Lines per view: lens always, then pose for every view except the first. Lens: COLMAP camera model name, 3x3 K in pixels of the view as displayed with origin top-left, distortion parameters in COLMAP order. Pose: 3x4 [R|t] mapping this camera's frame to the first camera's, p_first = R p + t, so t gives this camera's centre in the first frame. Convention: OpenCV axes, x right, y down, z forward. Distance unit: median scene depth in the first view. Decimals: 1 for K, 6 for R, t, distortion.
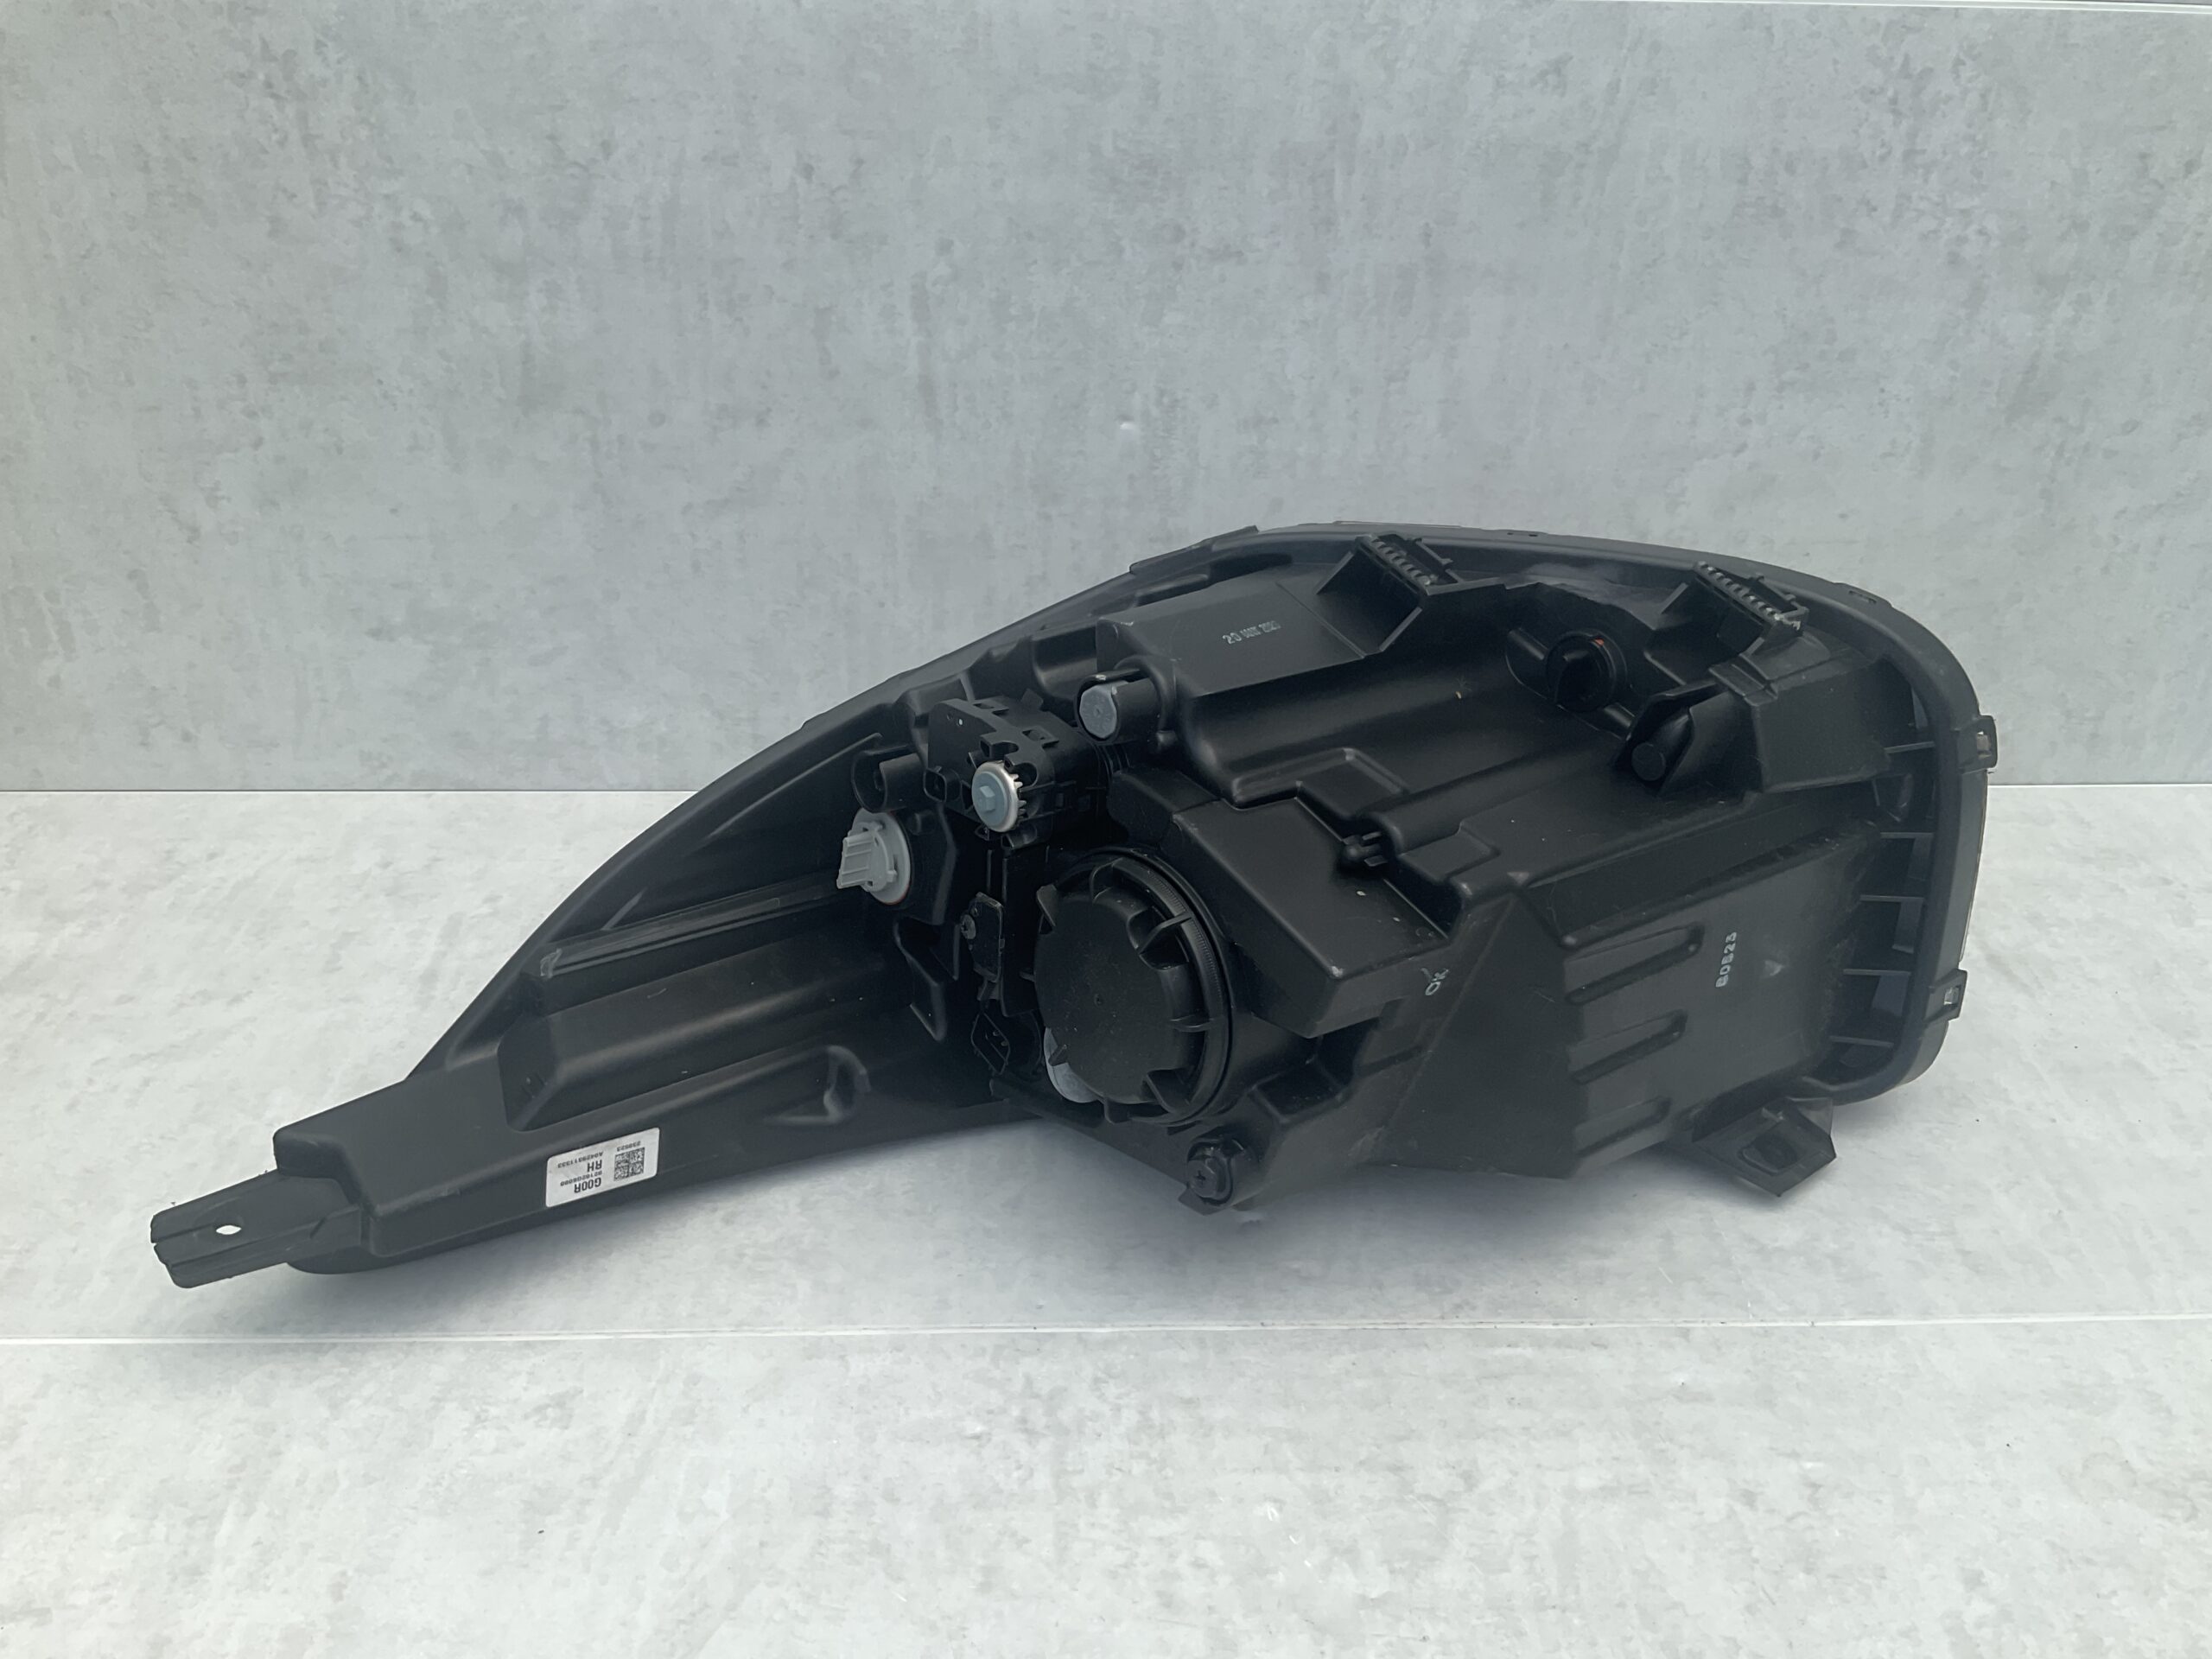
lens RADIAL K [[1833.1, 0, 1108.9], [0, 1833.1, 822.0], [0, 0, 1]] dist [0.097306, -0.204836]
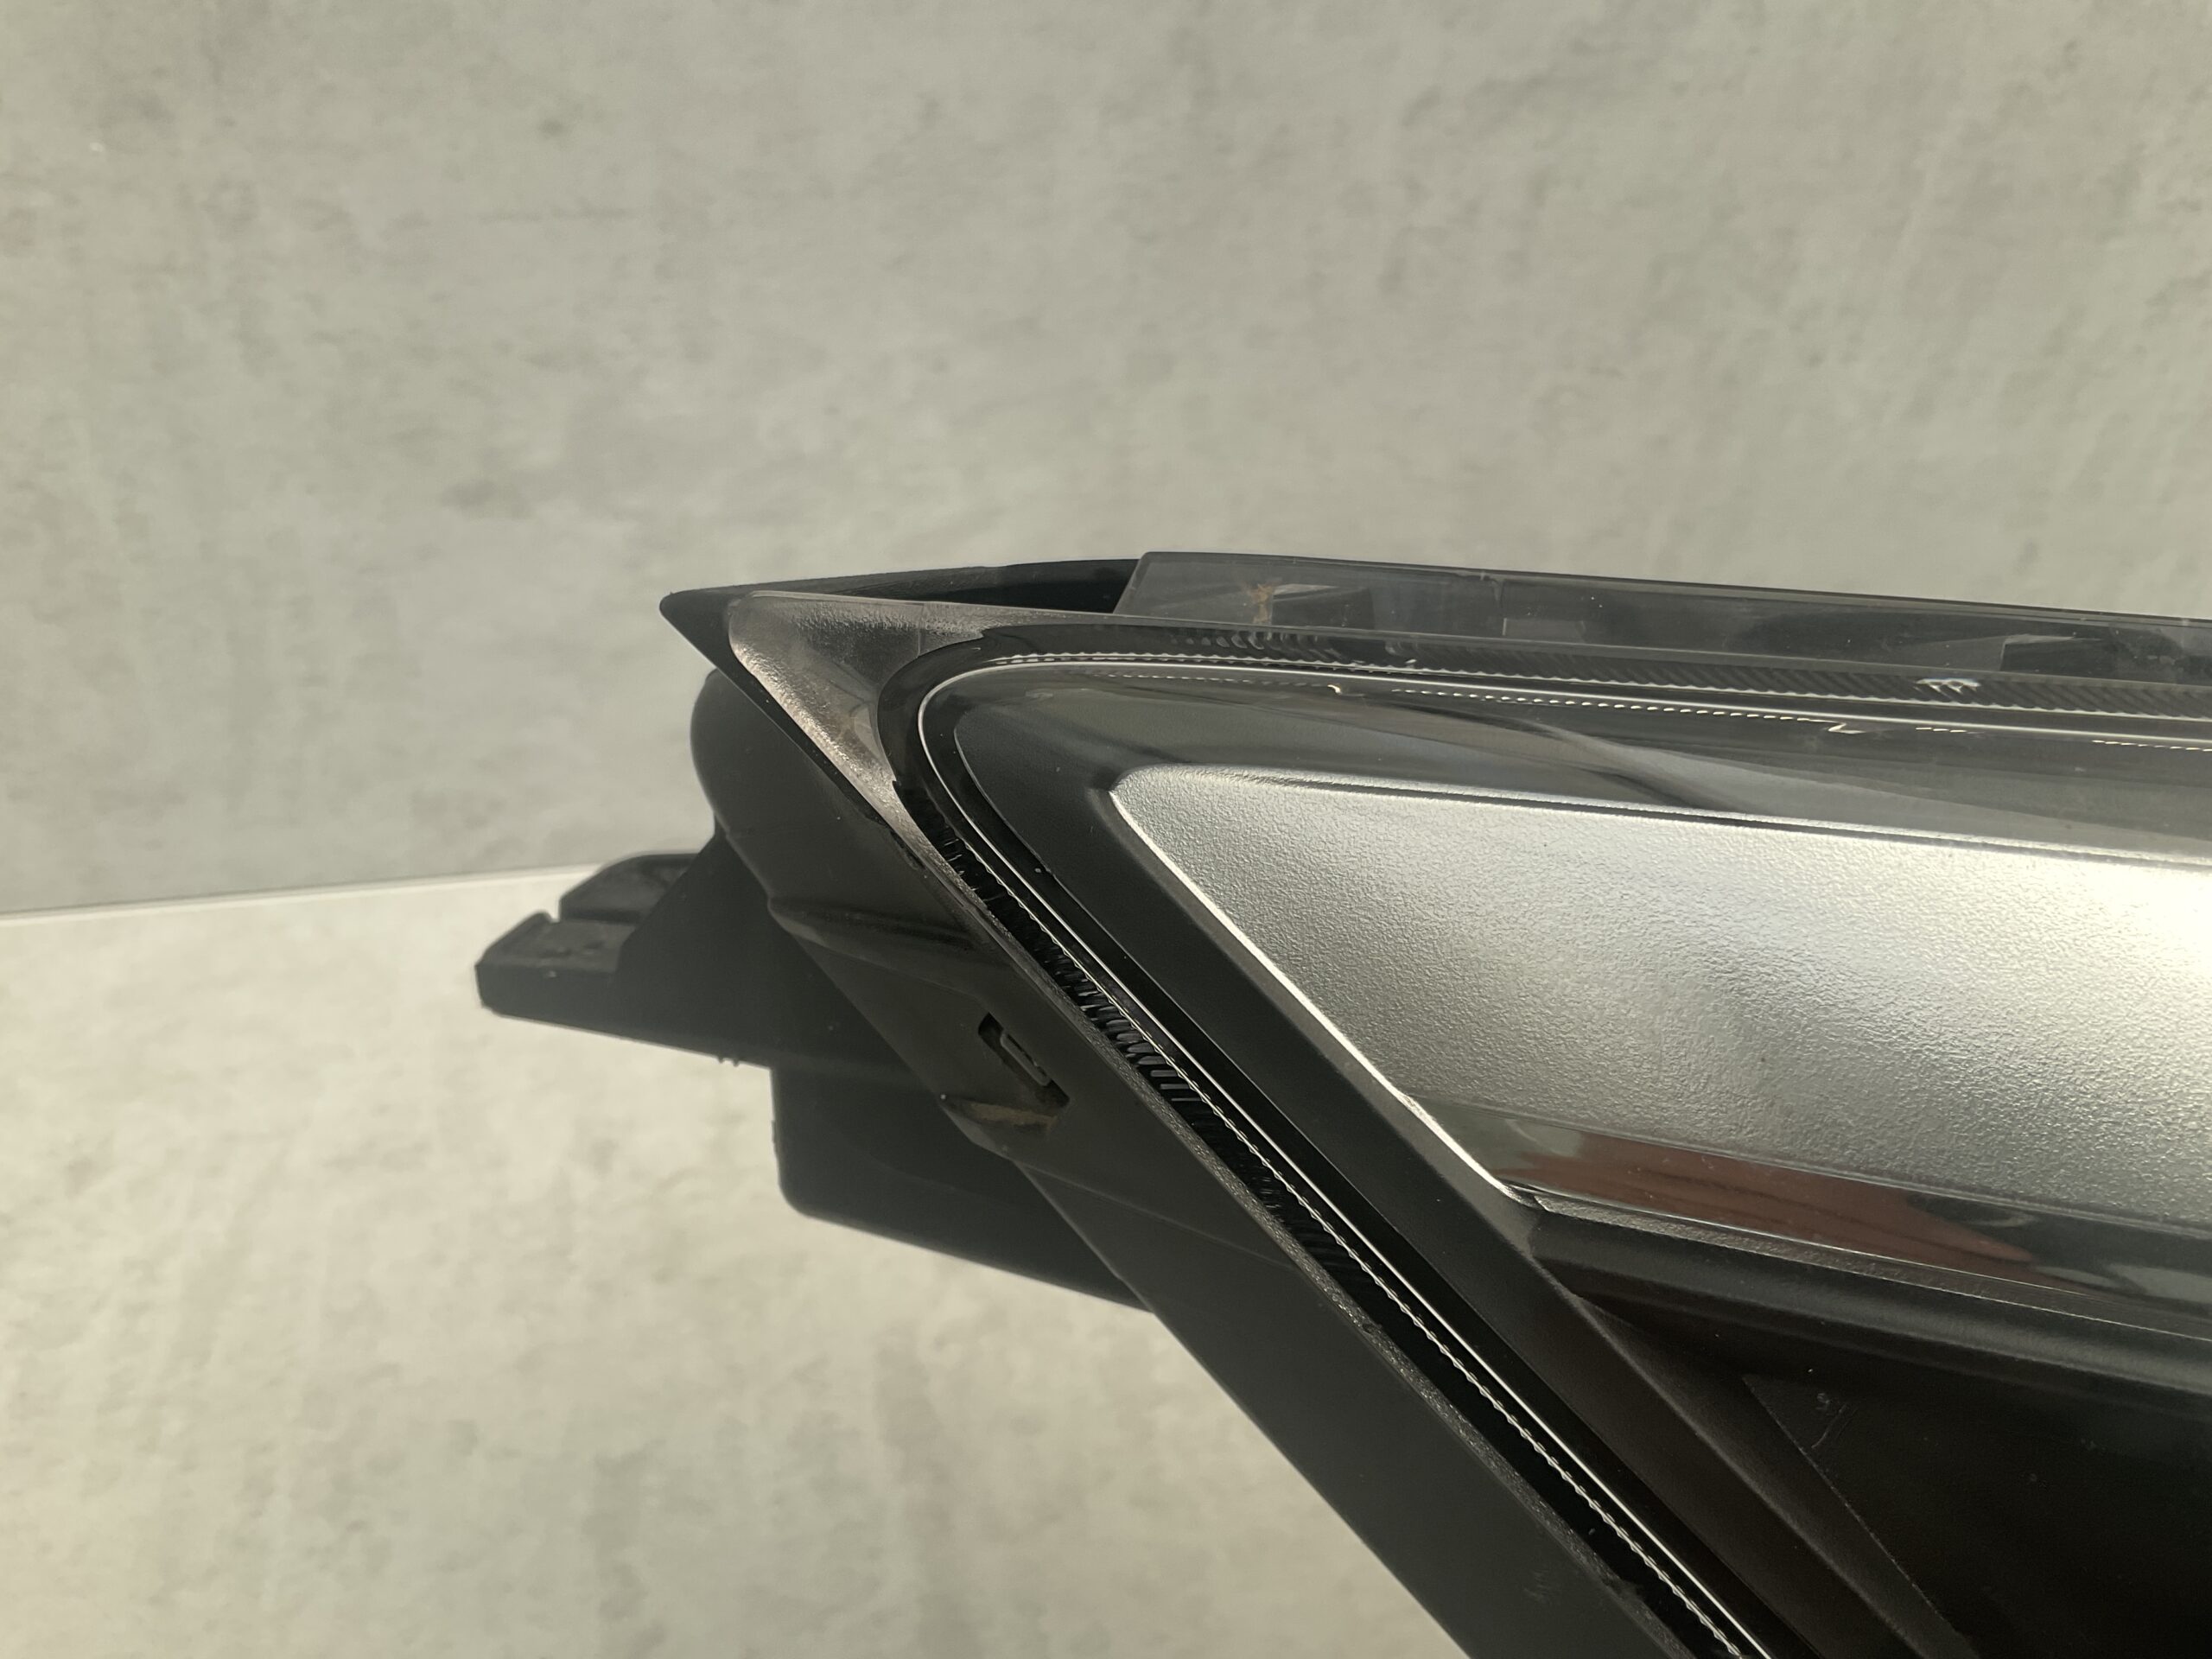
lens RADIAL K [[1871.2, 0, 1101.4], [0, 1871.2, 824.8], [0, 0, 1]] dist [0.084217, -0.187394]
pose [[0.981700, -0.075328, 0.174900, -0.376172], [0.035321, 0.974528, 0.221467, -0.126051], [-0.187127, -0.211236, 0.959355, 0.680112]]
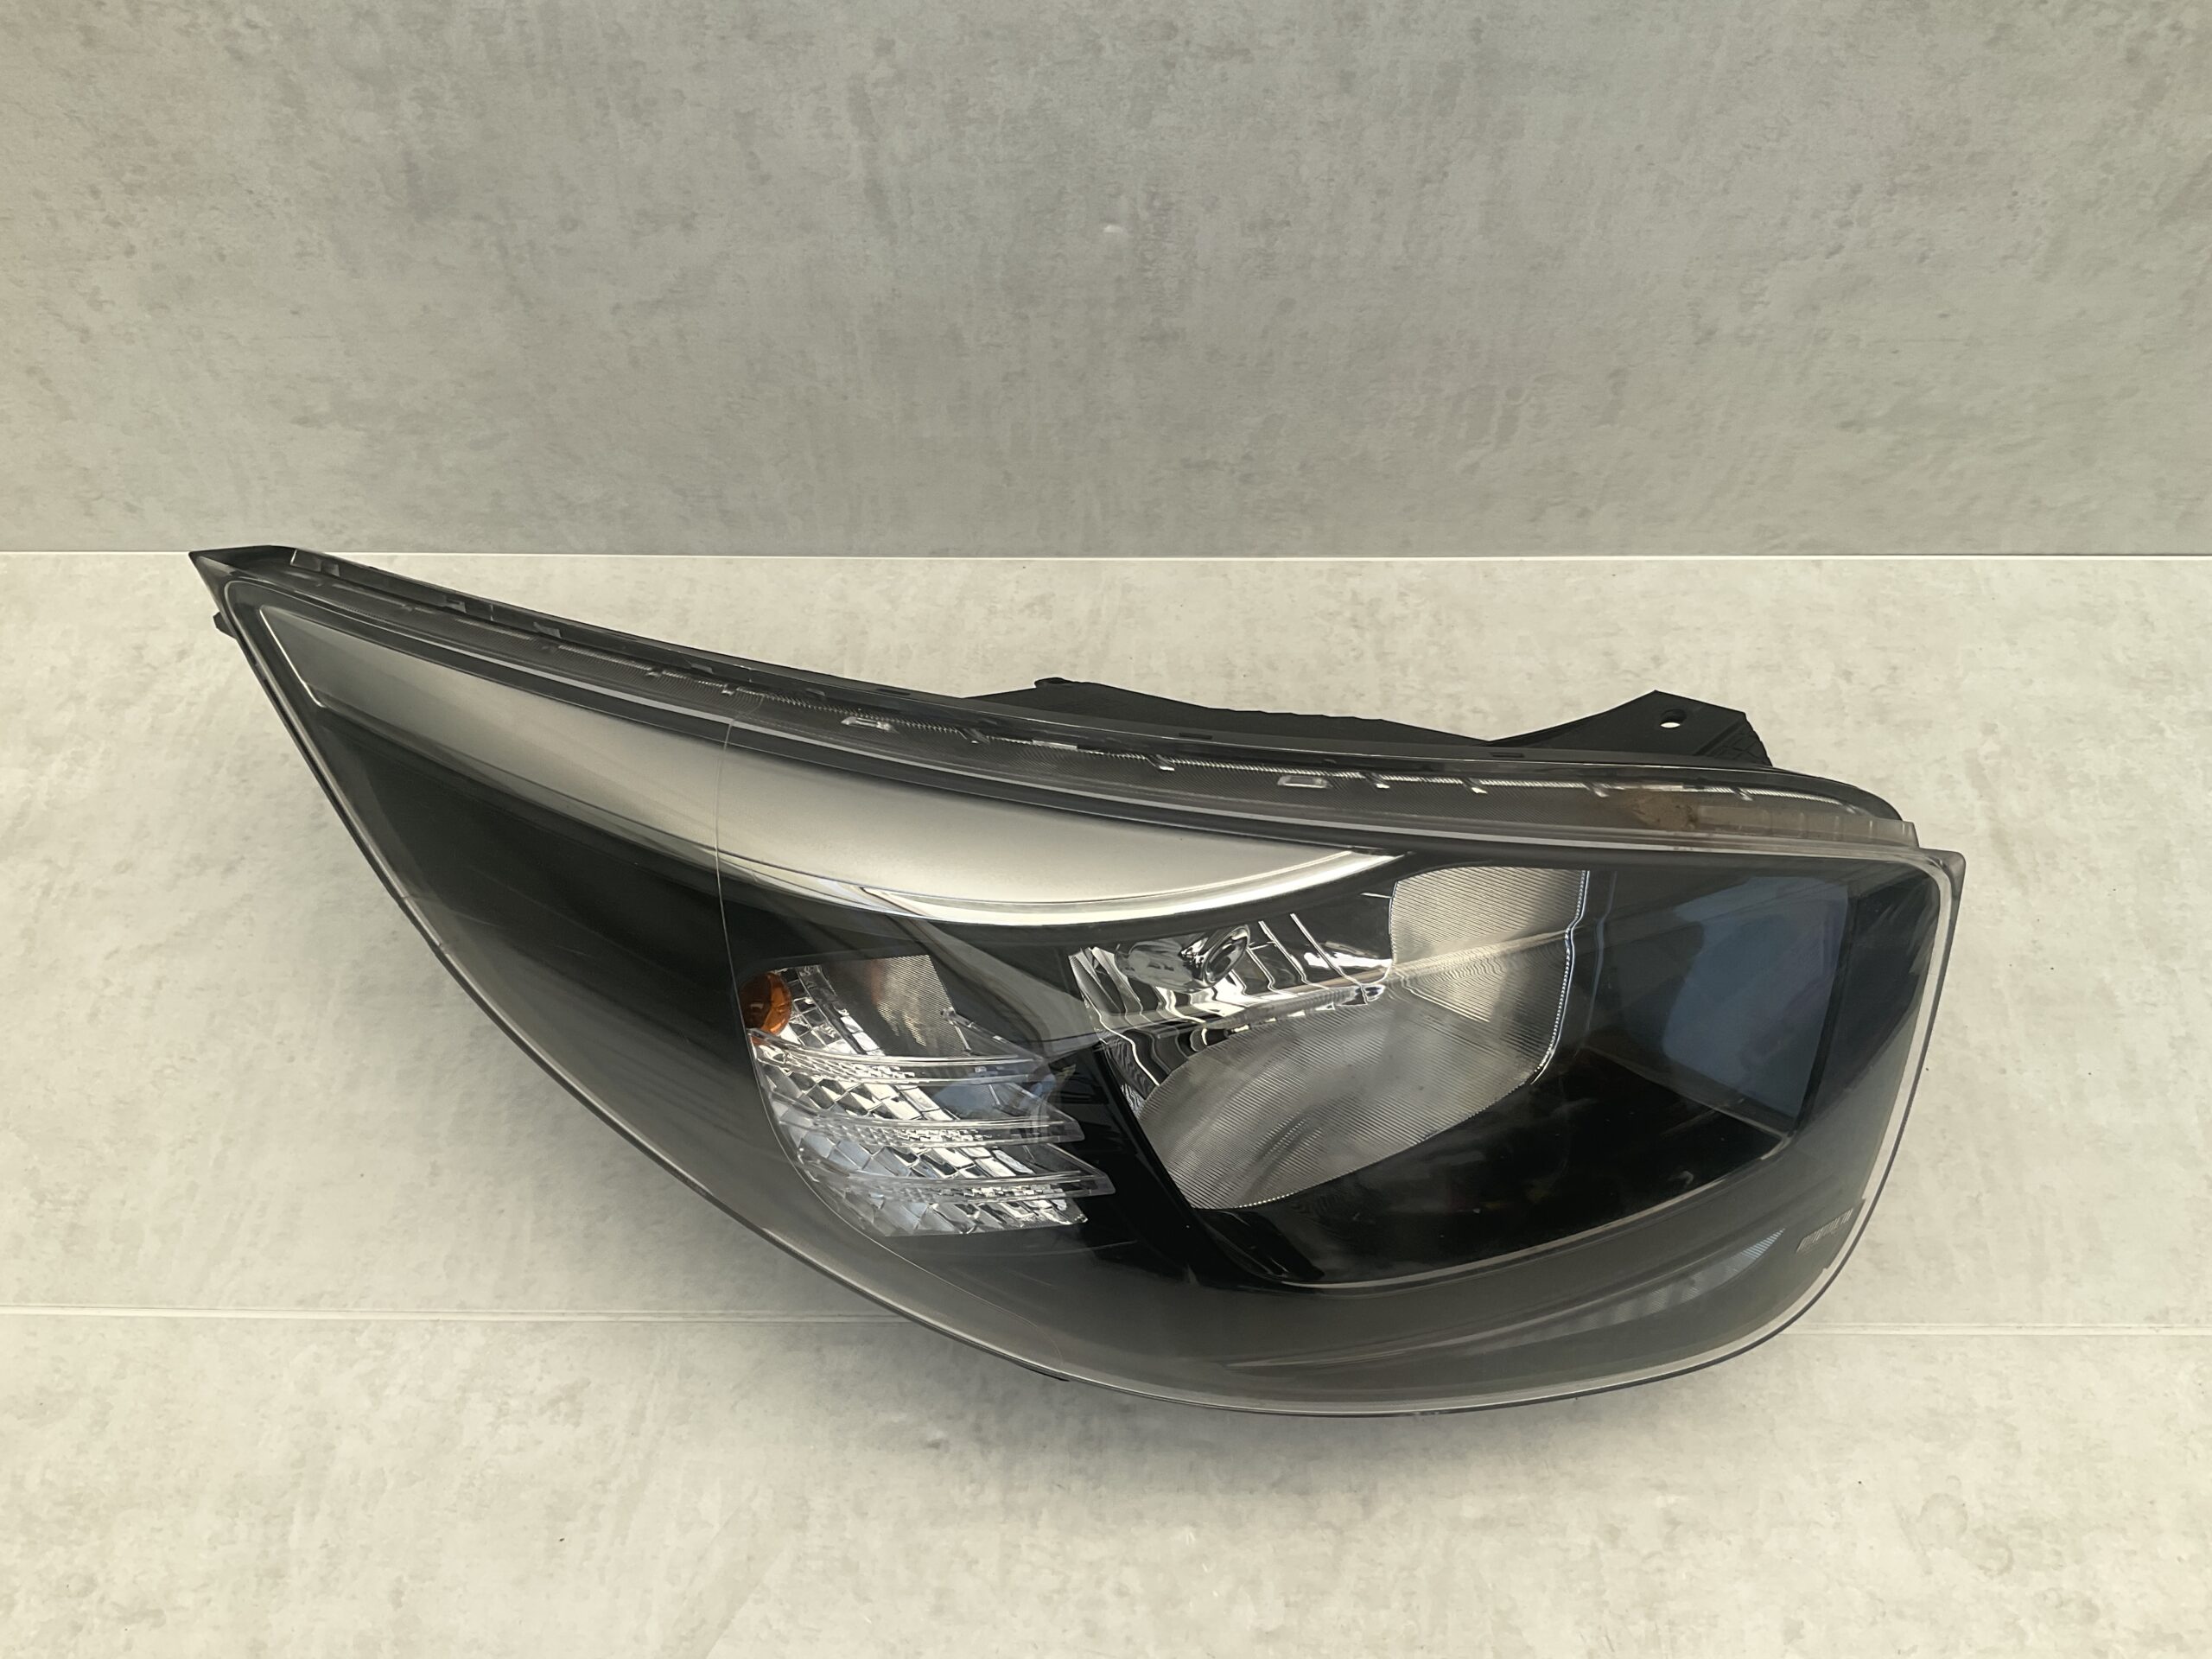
lens RADIAL K [[1841.8, 0, 1106.0], [0, 1841.8, 829.5], [0, 0, 1]] dist [0.078485, -0.181861]
pose [[0.998953, 0.021889, -0.040182, 0.049244], [-0.001790, 0.896175, 0.443696, -0.358602], [0.045722, -0.443160, 0.895276, 0.109566]]
